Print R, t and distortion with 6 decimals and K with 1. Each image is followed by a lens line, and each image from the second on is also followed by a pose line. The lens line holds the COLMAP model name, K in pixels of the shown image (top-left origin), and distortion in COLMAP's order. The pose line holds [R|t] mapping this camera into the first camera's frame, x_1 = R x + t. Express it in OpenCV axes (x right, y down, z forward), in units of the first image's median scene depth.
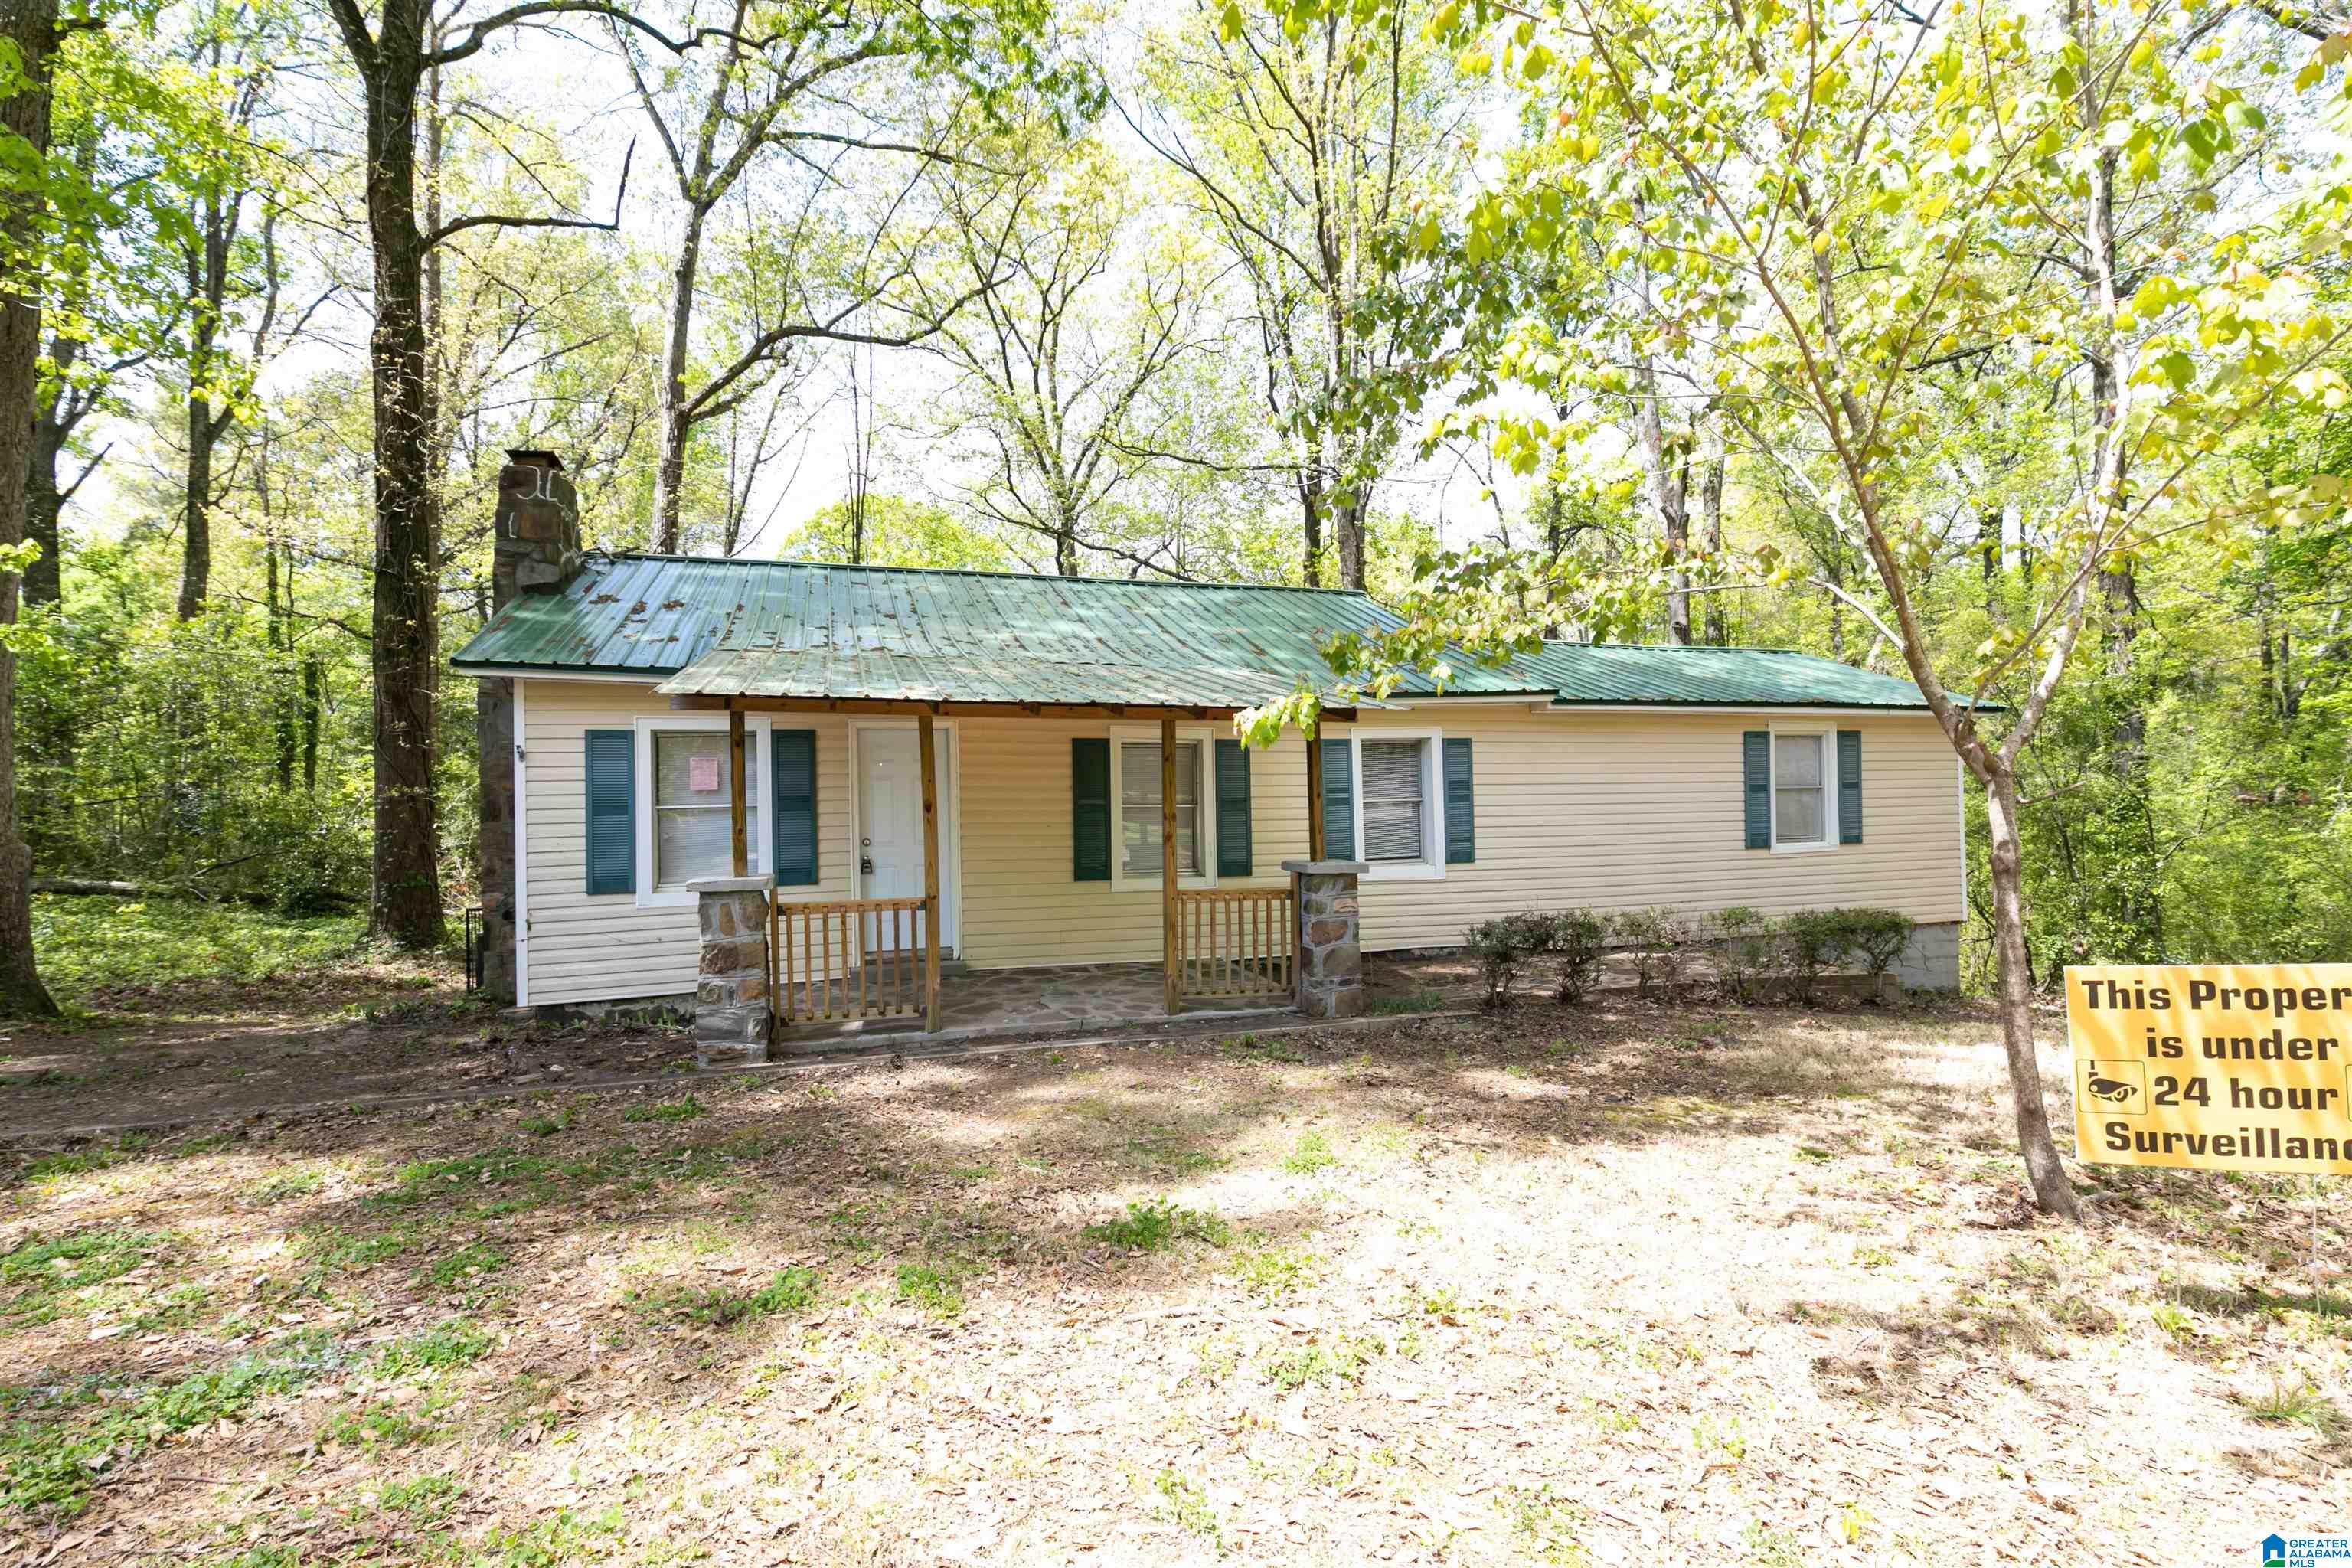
lens RADIAL K [[1069.3, 0, 1177.3], [0, 1069.3, 796.8], [0, 0, 1]] dist [0.006084, -0.001492]
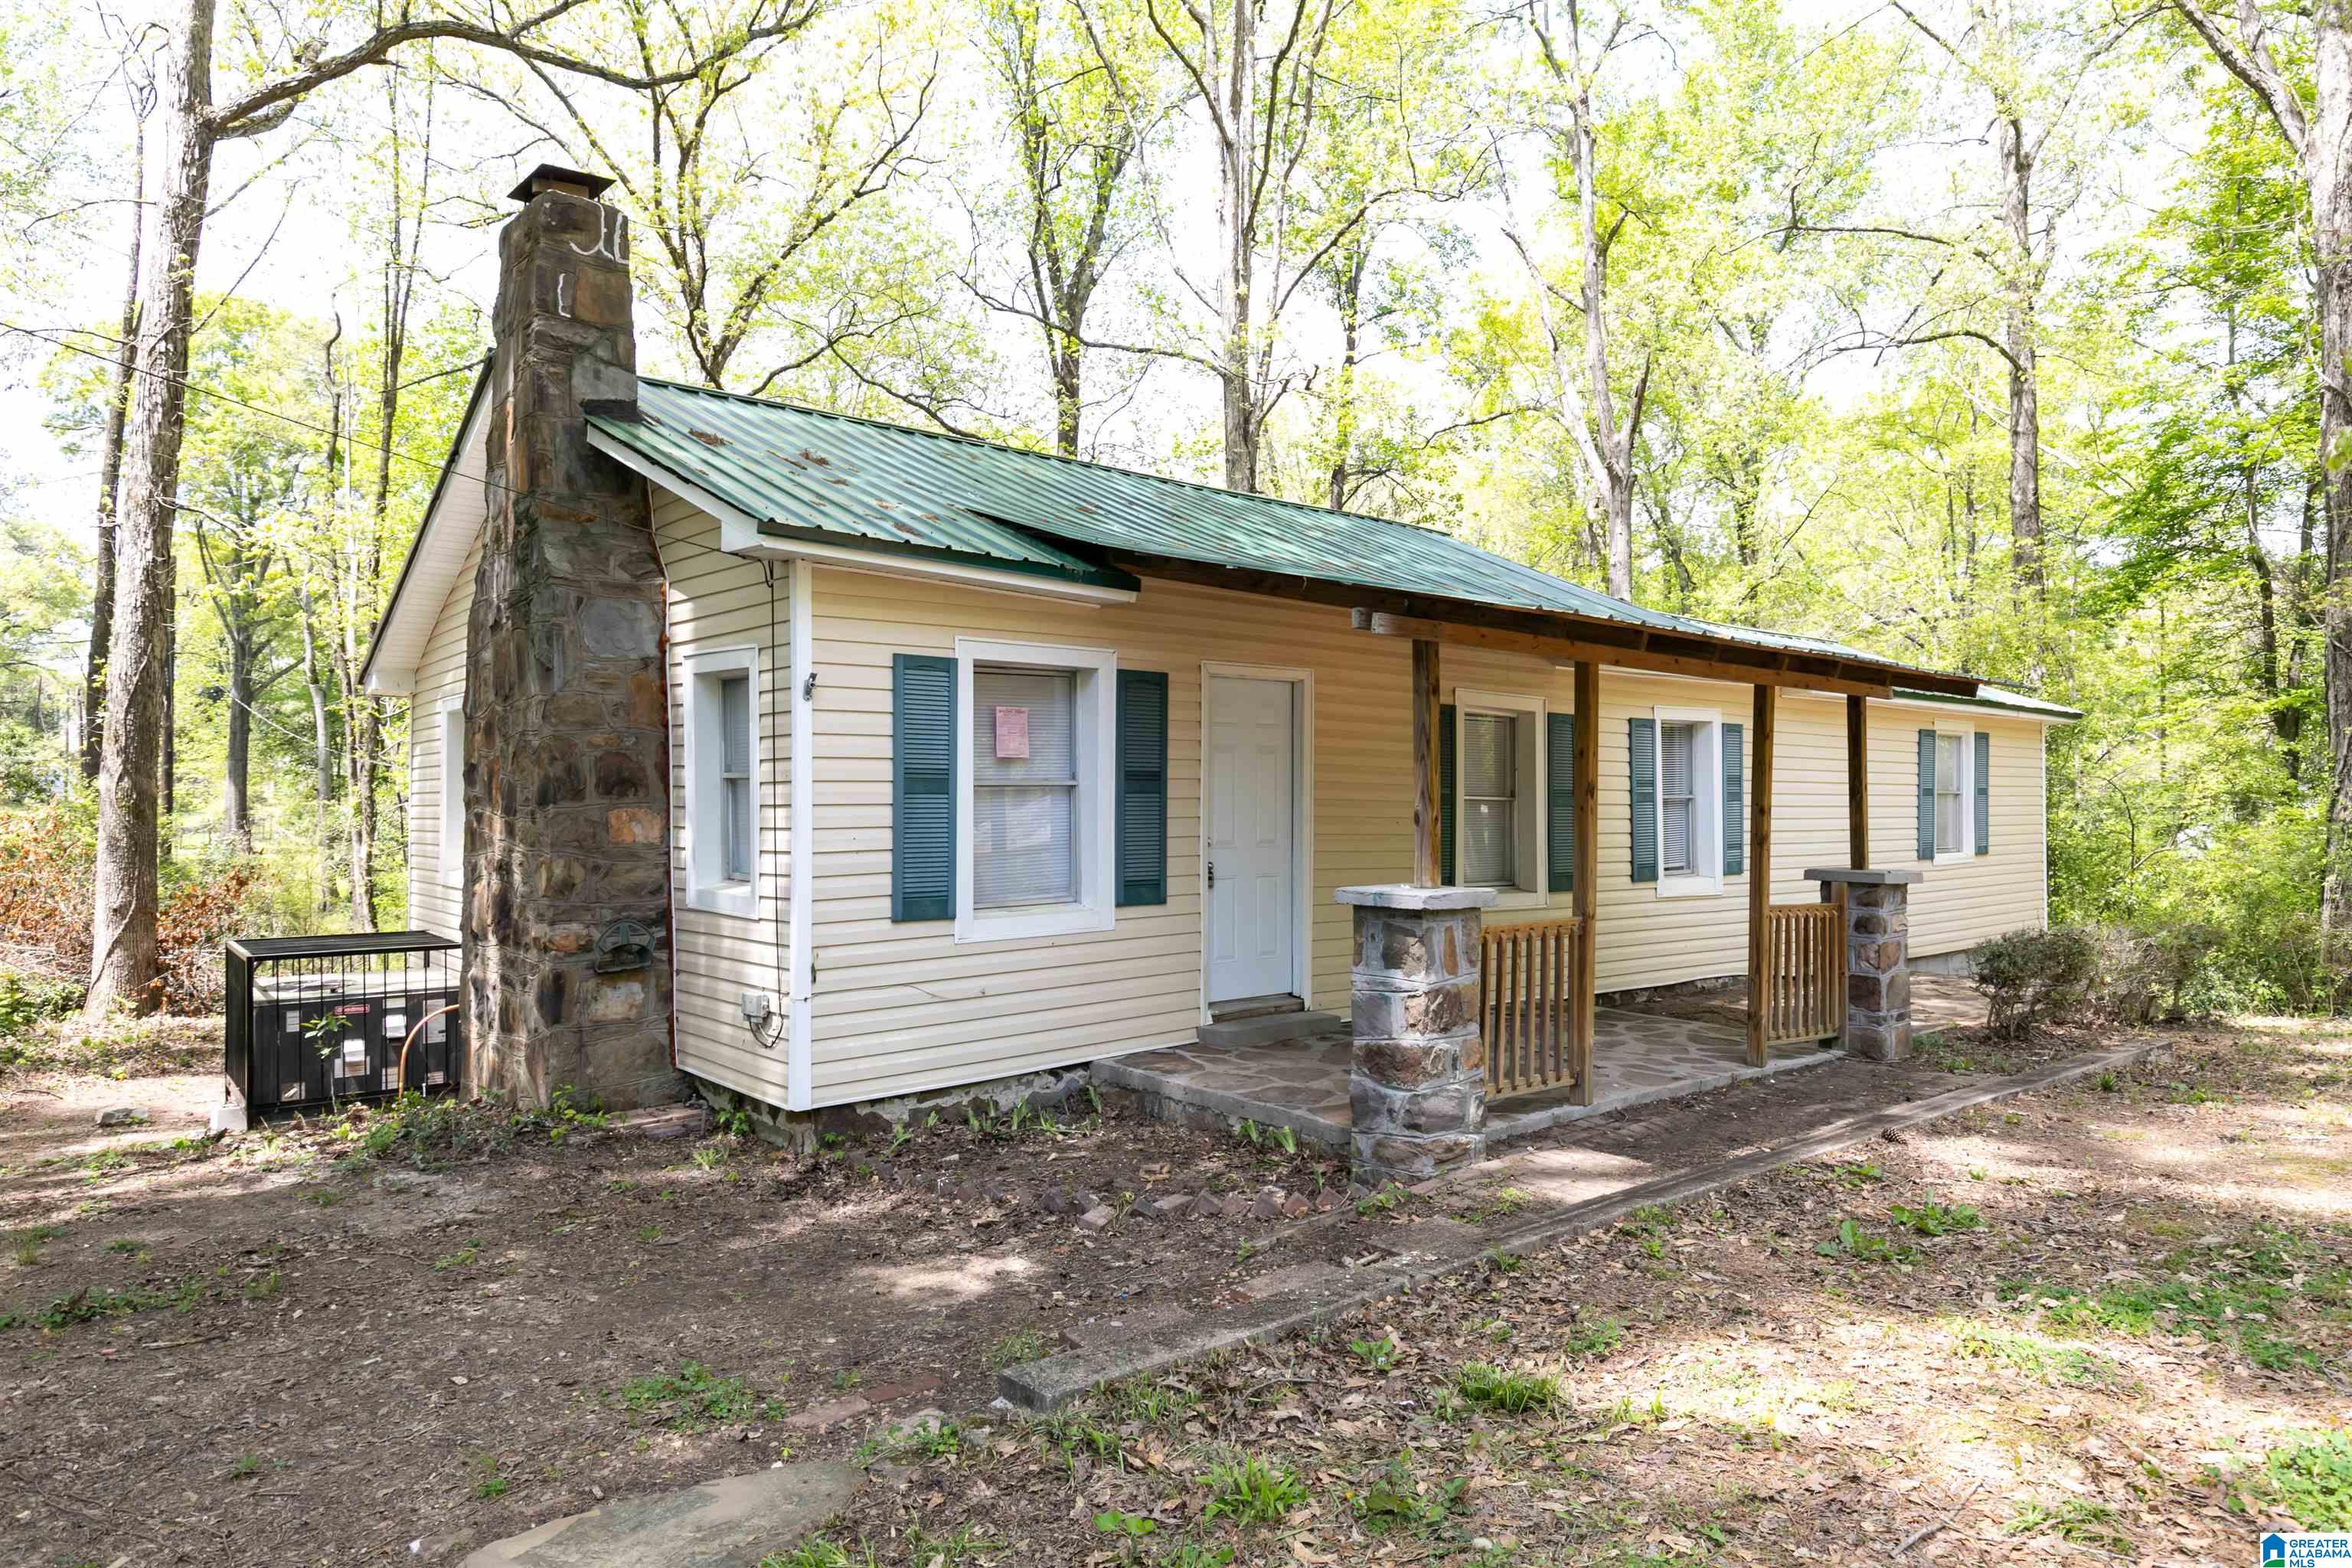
lens RADIAL K [[1431.3, 0, 1172.2], [0, 1431.3, 789.2], [0, 0, 1]] dist [-0.000848, 0.001597]
pose [[0.925274, 0.022827, 0.378611, -0.558339], [-0.020480, 0.999738, -0.010224, 0.015801], [-0.378745, 0.001706, 0.925499, 0.142127]]
